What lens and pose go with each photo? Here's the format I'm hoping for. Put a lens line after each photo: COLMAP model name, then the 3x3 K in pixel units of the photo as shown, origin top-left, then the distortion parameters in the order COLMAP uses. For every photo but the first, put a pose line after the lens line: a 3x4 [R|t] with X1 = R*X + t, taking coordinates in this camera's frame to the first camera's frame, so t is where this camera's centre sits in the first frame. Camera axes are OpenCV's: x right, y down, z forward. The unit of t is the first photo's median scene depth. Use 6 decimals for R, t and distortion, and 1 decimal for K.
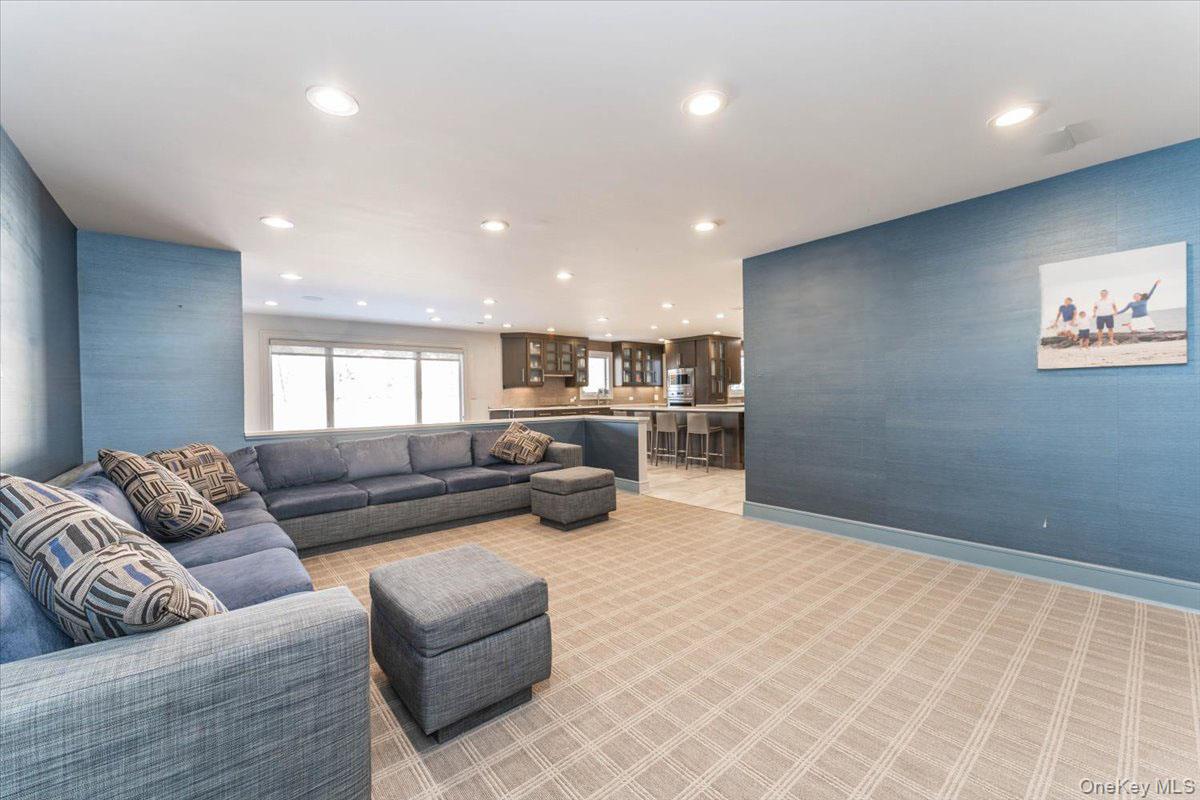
lens RADIAL K [[467.3, 0, 600.1], [0, 467.3, 396.6], [0, 0, 1]] dist [-0.000299, 0.000008]
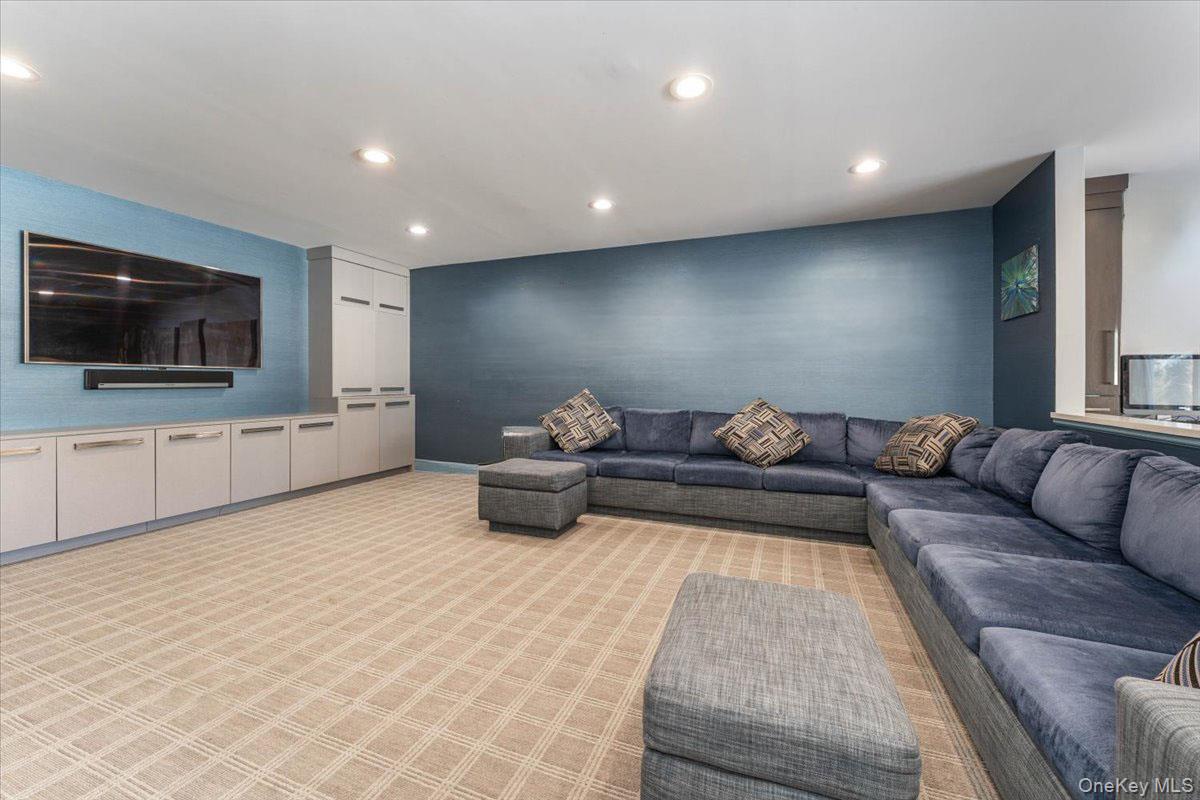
lens RADIAL K [[488.8, 0, 600.2], [0, 488.8, 388.3], [0, 0, 1]] dist [-0.001331, -0.000154]
pose [[-0.880704, 0.022238, -0.473146, 0.226555], [0.013214, 0.999662, 0.022388, 0.023876], [0.473484, 0.013465, -0.880700, 1.771630]]
